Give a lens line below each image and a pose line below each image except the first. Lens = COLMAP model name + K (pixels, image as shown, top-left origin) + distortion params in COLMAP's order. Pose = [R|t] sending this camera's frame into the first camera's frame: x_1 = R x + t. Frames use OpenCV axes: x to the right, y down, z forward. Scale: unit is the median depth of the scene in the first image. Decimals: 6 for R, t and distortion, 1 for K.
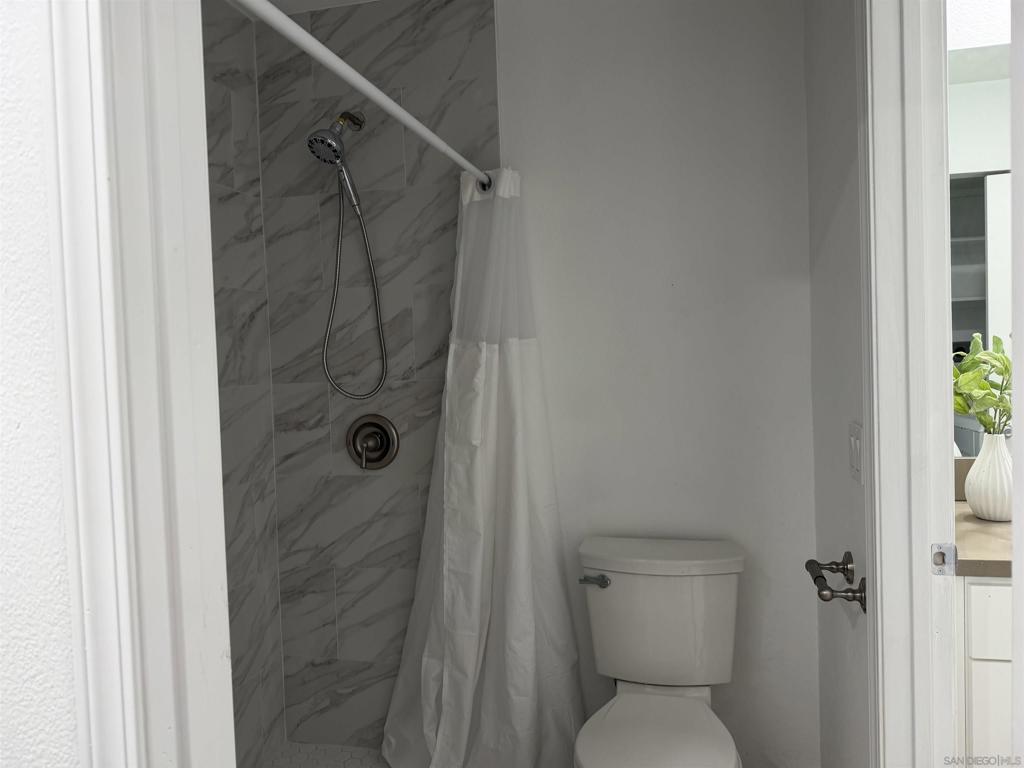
lens RADIAL K [[705.7, 0, 514.0], [0, 705.7, 380.3], [0, 0, 1]] dist [0.122217, -0.183152]
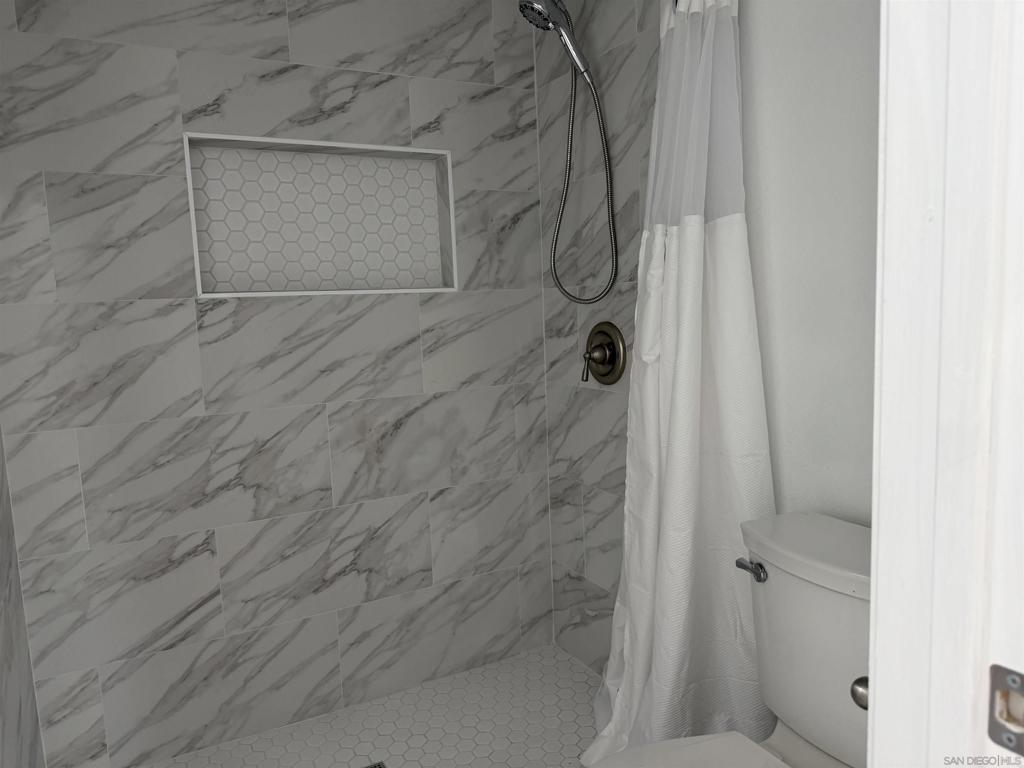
lens RADIAL K [[709.9, 0, 500.8], [0, 709.9, 389.4], [0, 0, 1]] dist [0.120595, -0.189212]
pose [[0.675307, 0.099632, -0.730776, 0.368194], [-0.009701, 0.991948, 0.126275, 0.021060], [0.737473, -0.078185, 0.670836, 0.309827]]
